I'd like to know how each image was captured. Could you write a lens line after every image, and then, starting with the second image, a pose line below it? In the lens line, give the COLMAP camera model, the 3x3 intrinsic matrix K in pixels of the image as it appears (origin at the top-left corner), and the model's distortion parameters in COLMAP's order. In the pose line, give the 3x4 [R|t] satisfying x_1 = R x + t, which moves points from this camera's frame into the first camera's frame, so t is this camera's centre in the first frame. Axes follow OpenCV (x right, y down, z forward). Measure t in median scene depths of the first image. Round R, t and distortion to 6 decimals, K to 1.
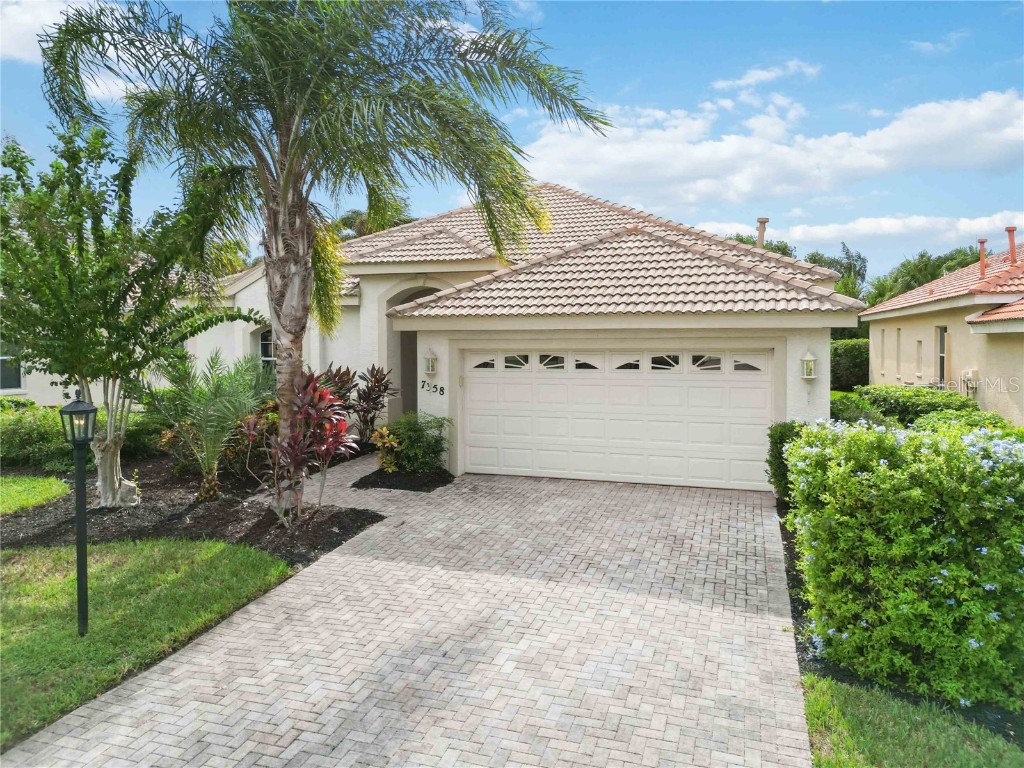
lens RADIAL K [[726.1, 0, 508.6], [0, 726.1, 357.5], [0, 0, 1]] dist [0.050955, -0.036989]
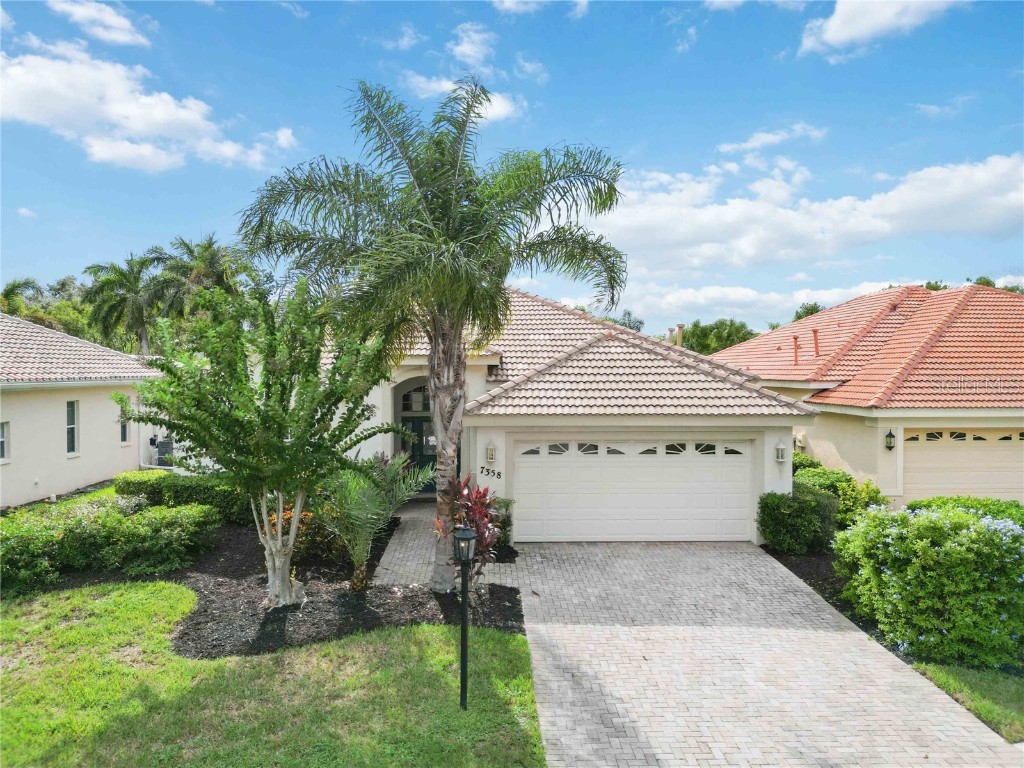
lens RADIAL K [[726.1, 0, 508.6], [0, 726.1, 357.5], [0, 0, 1]] dist [0.050955, -0.036989]
pose [[0.936246, 0.007477, 0.351265, -0.636811], [0.005144, 0.999375, -0.034984, -0.135196], [-0.351307, 0.034561, 0.935622, -0.181768]]
